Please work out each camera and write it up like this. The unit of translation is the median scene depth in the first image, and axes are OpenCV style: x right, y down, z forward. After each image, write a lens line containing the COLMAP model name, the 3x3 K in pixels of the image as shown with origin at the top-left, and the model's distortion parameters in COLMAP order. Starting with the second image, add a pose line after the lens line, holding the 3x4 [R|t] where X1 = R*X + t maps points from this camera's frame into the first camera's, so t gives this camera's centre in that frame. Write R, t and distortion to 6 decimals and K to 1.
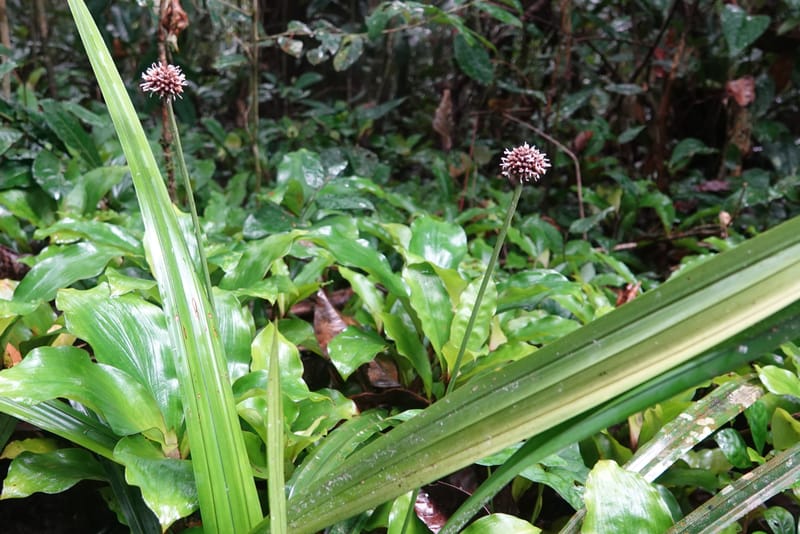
lens RADIAL K [[806.1, 0, 400.2], [0, 806.1, 265.9], [0, 0, 1]] dist [-0.011103, 0.000000]
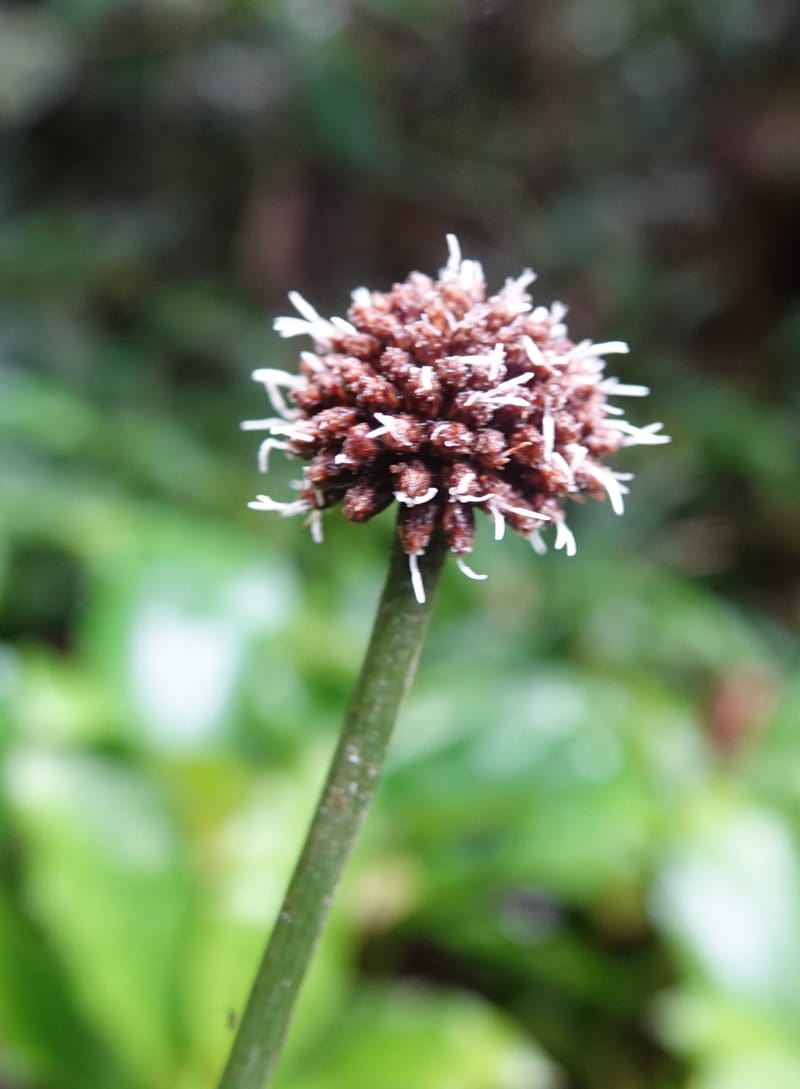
lens RADIAL K [[1527.2, 0, 402.1], [0, 1527.2, 544.1], [0, 0, 1]] dist [-0.026916, 0.000000]
pose [[0.993434, -0.004896, 0.114301, 0.069893], [0.004629, 0.999986, 0.002604, -0.062724], [-0.114312, -0.002058, 0.993443, 0.445054]]
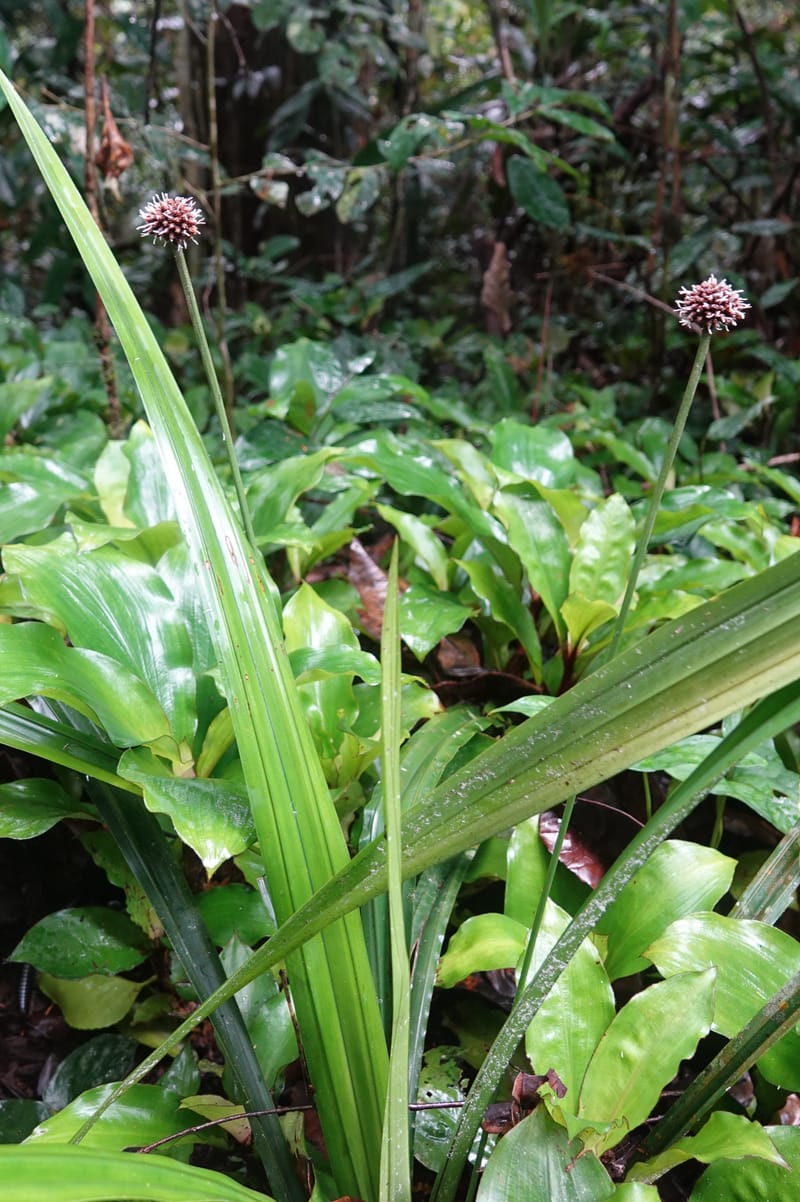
lens RADIAL K [[1209.5, 0, 391.2], [0, 1209.5, 512.0], [0, 0, 1]] dist [-0.009978, 0.000000]
pose [[0.998261, -0.056566, -0.016593, -0.062374], [0.056379, 0.998343, -0.011518, 0.024710], [0.017218, 0.010562, 0.999796, -0.013847]]
